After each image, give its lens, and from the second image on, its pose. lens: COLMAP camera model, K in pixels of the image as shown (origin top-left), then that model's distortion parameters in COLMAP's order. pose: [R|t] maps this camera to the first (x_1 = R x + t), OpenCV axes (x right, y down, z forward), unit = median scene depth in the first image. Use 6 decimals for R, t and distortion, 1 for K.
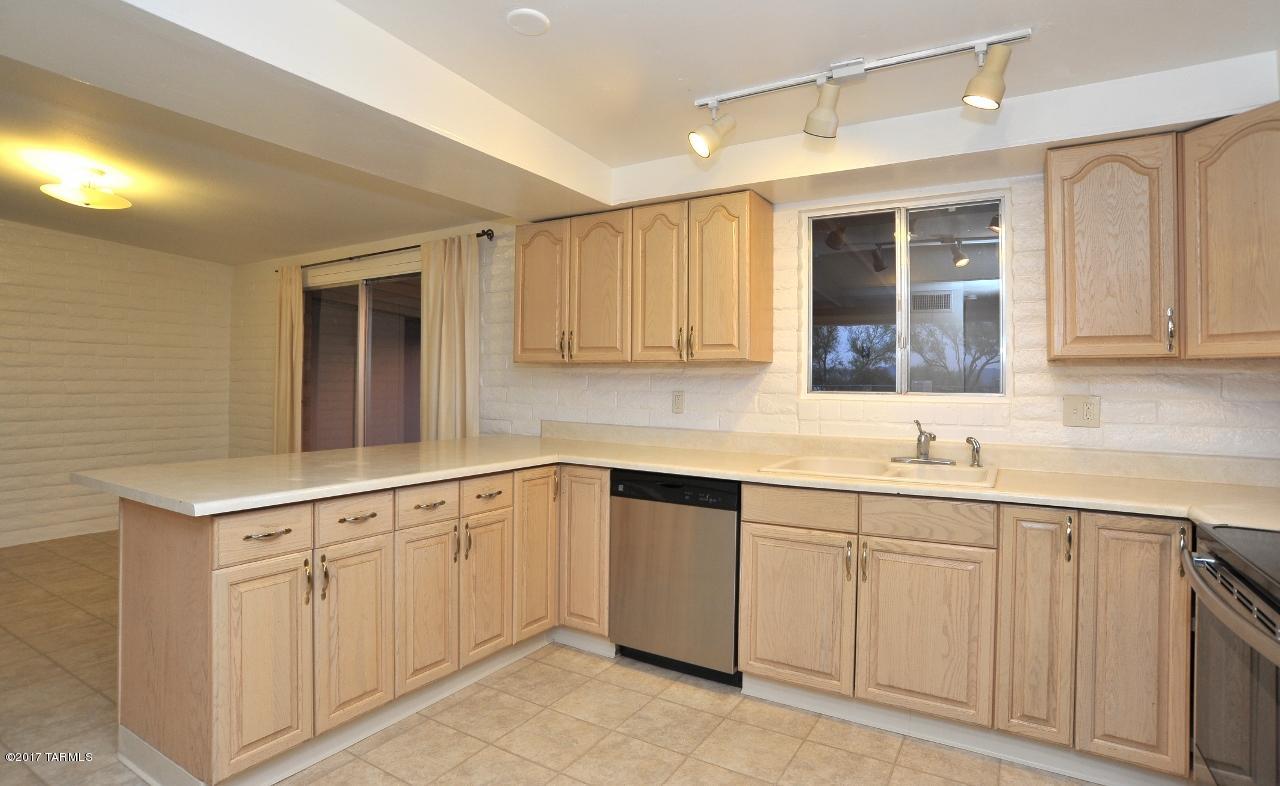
lens RADIAL K [[667.5, 0, 636.7], [0, 667.5, 391.8], [0, 0, 1]] dist [0.002689, 0.000128]
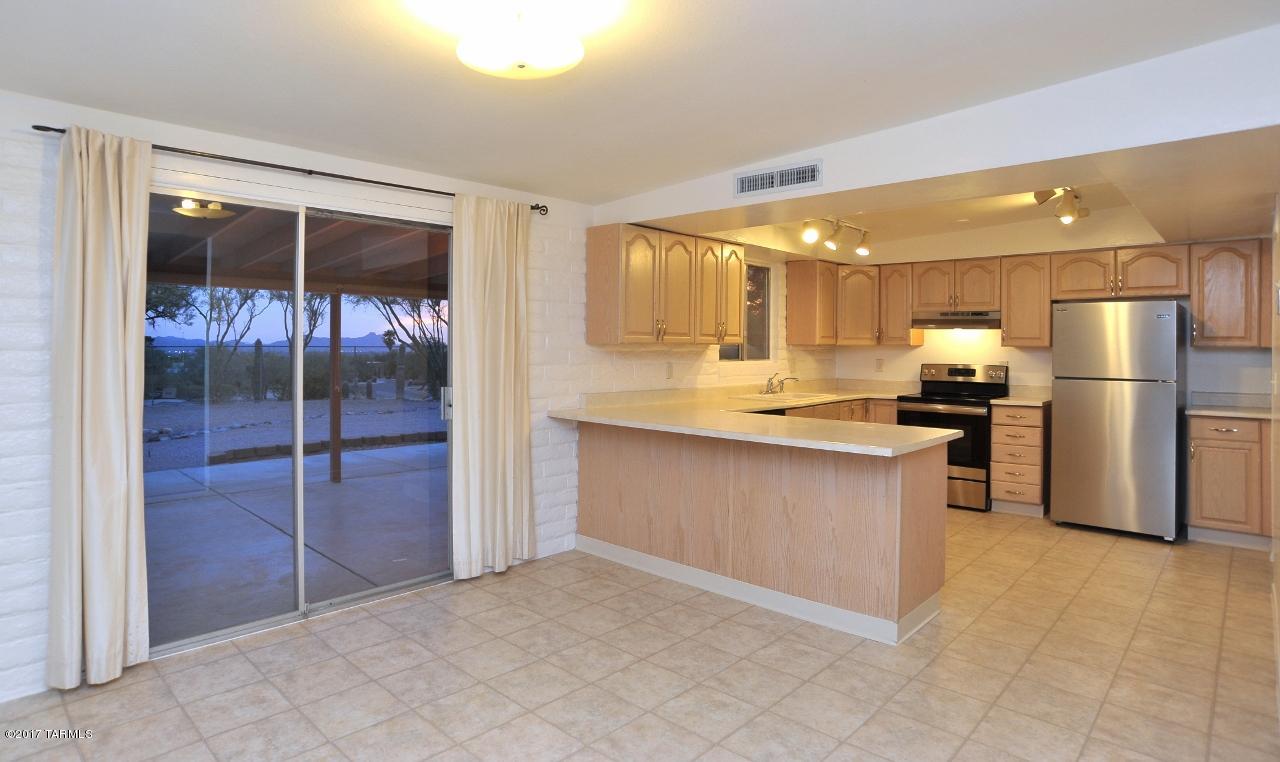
lens RADIAL K [[655.7, 0, 637.8], [0, 655.7, 377.3], [0, 0, 1]] dist [-0.032371, -0.000234]
pose [[0.227790, -0.050051, 0.972423, -1.149000], [0.004012, 0.998718, 0.050465, -0.035257], [-0.973702, -0.007594, 0.227699, 0.638786]]
